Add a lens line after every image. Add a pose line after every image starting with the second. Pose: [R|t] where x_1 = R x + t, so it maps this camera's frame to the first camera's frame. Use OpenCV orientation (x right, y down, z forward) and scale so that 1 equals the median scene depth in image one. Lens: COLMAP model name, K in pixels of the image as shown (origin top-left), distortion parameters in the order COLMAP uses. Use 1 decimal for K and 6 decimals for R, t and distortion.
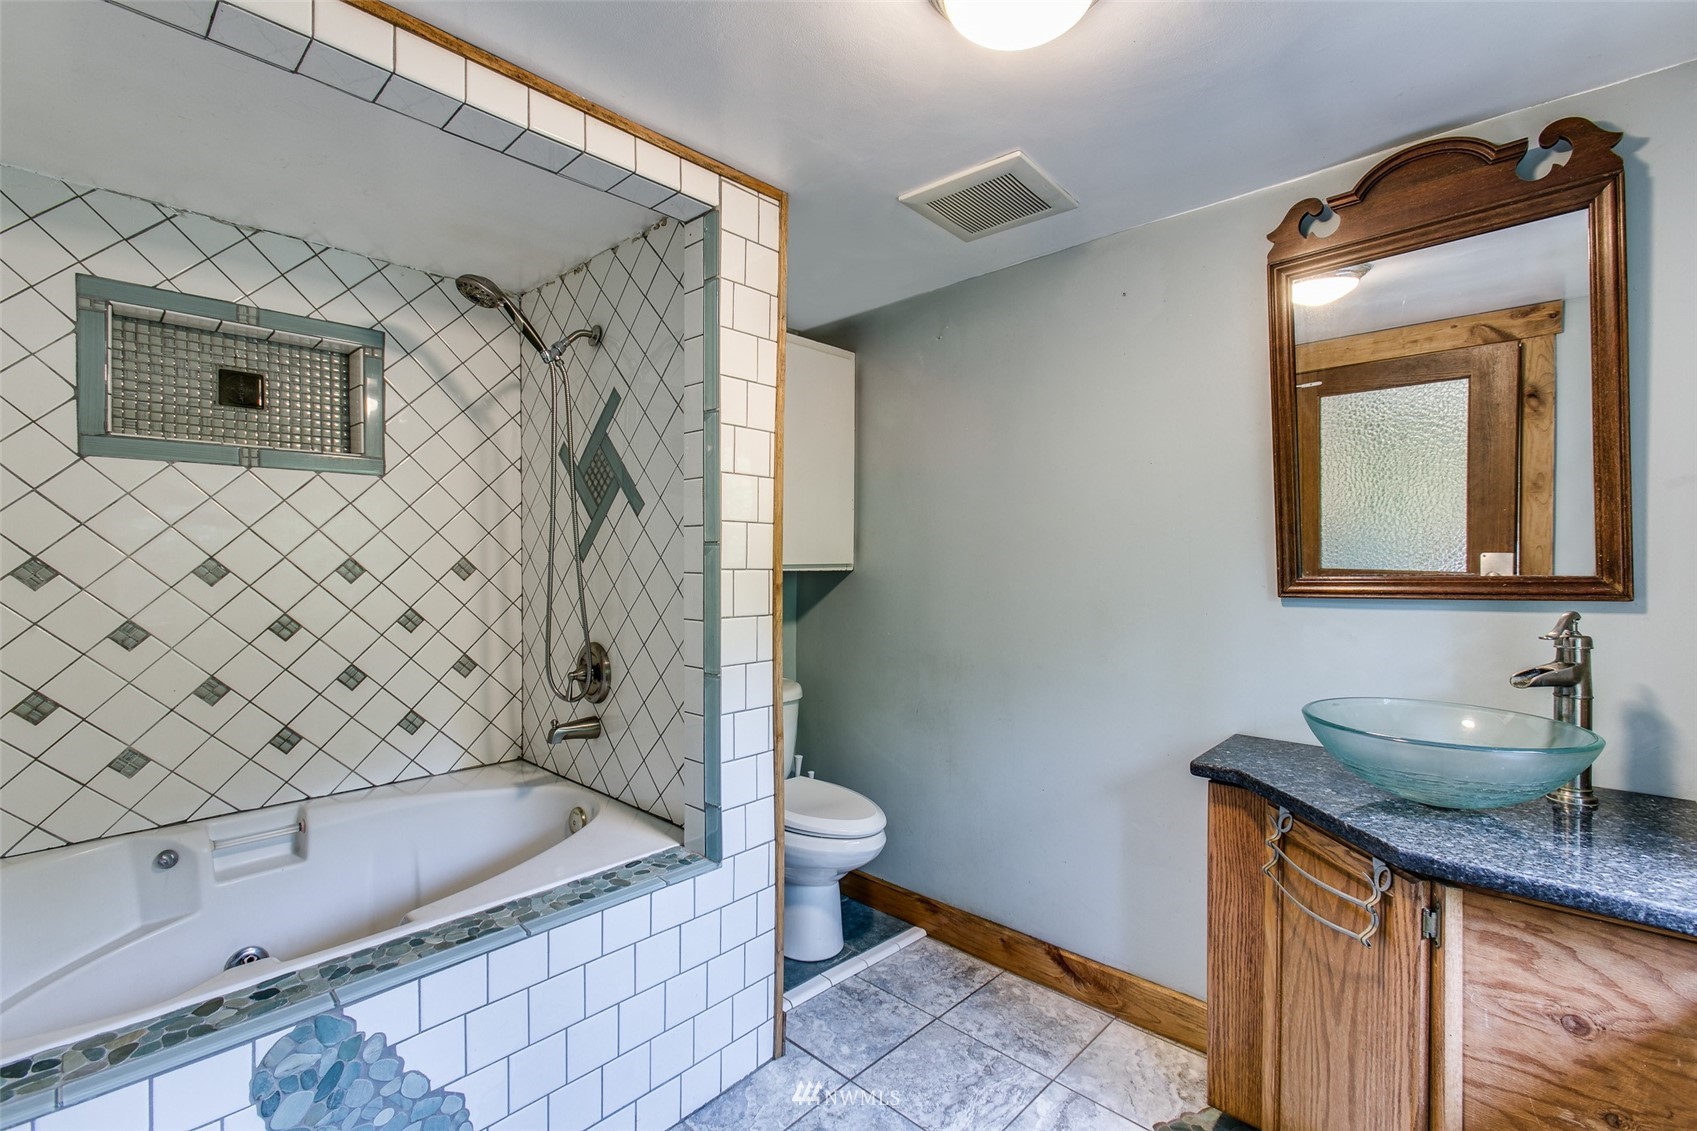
lens RADIAL K [[758.5, 0, 852.4], [0, 758.5, 564.1], [0, 0, 1]] dist [-0.005043, 0.000550]
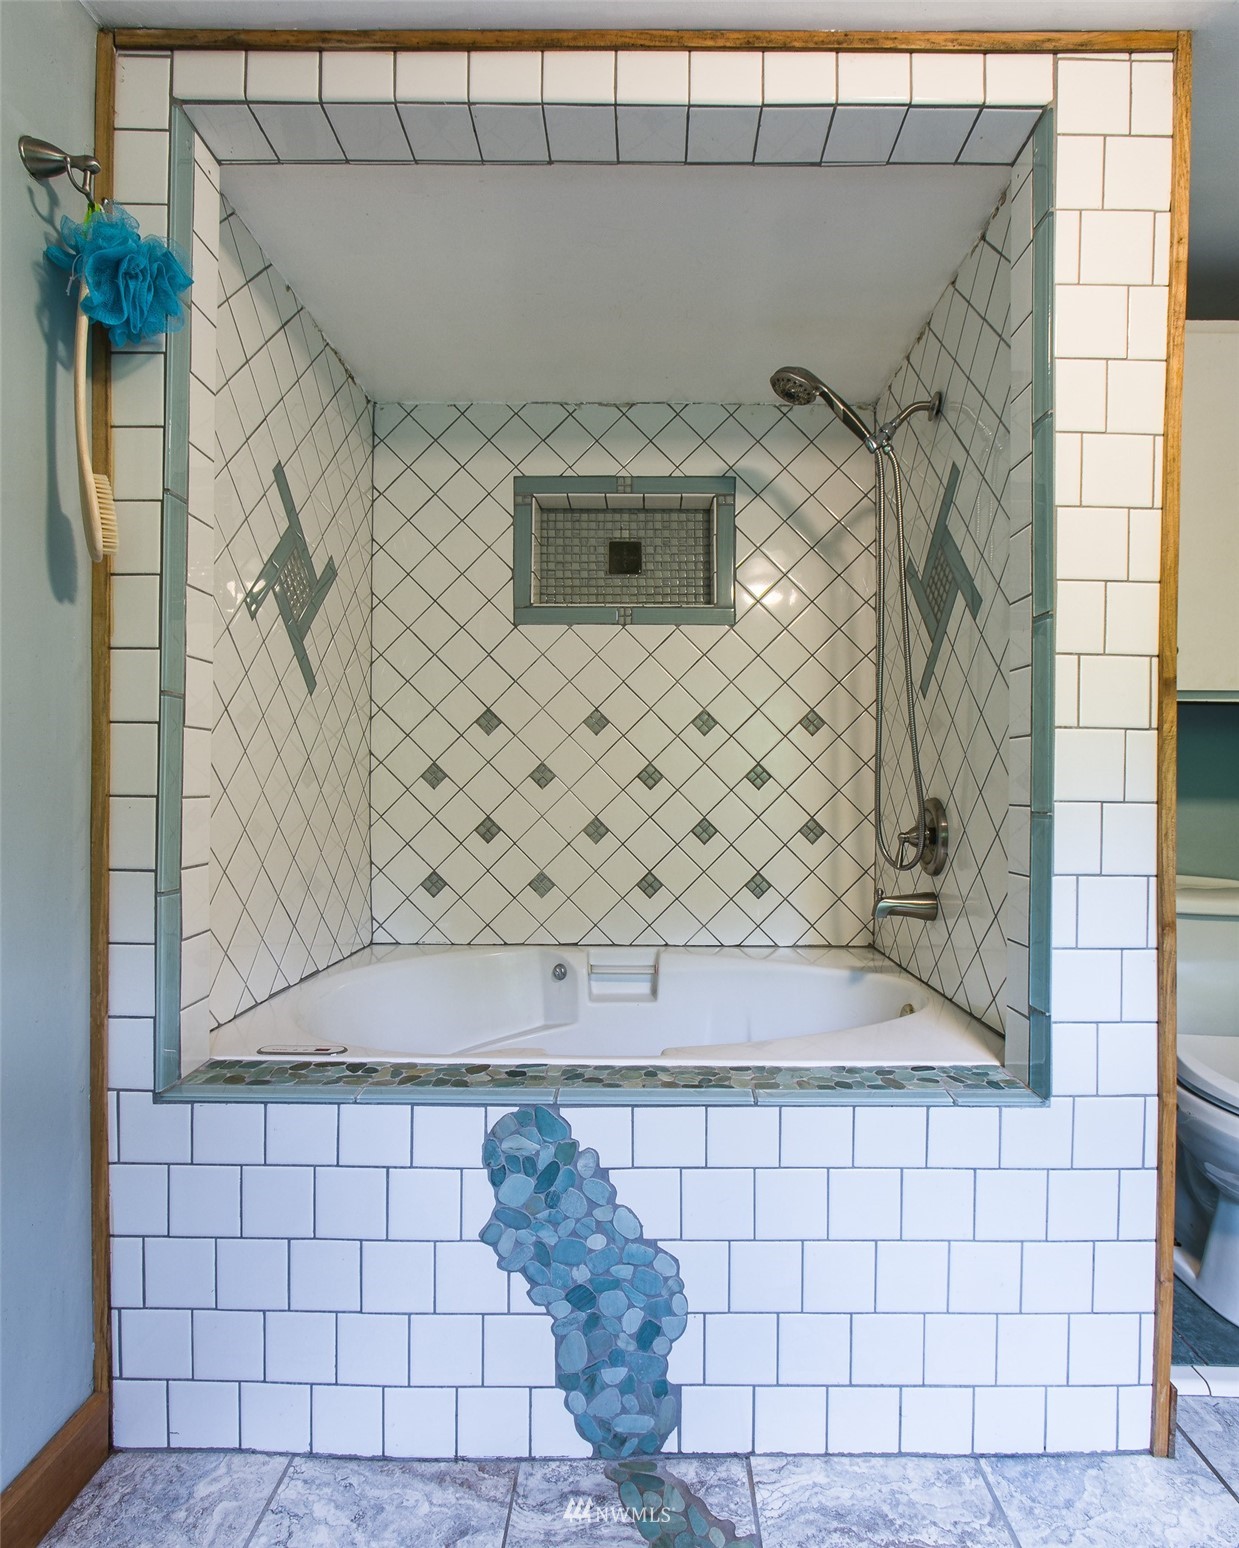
lens RADIAL K [[847.6, 0, 621.3], [0, 847.6, 782.5], [0, 0, 1]] dist [-0.023511, 0.016342]
pose [[0.678550, 0.006338, -0.734527, 0.097158], [-0.013501, 0.999901, -0.003844, 0.112800], [0.734430, 0.012525, 0.678569, 0.204249]]
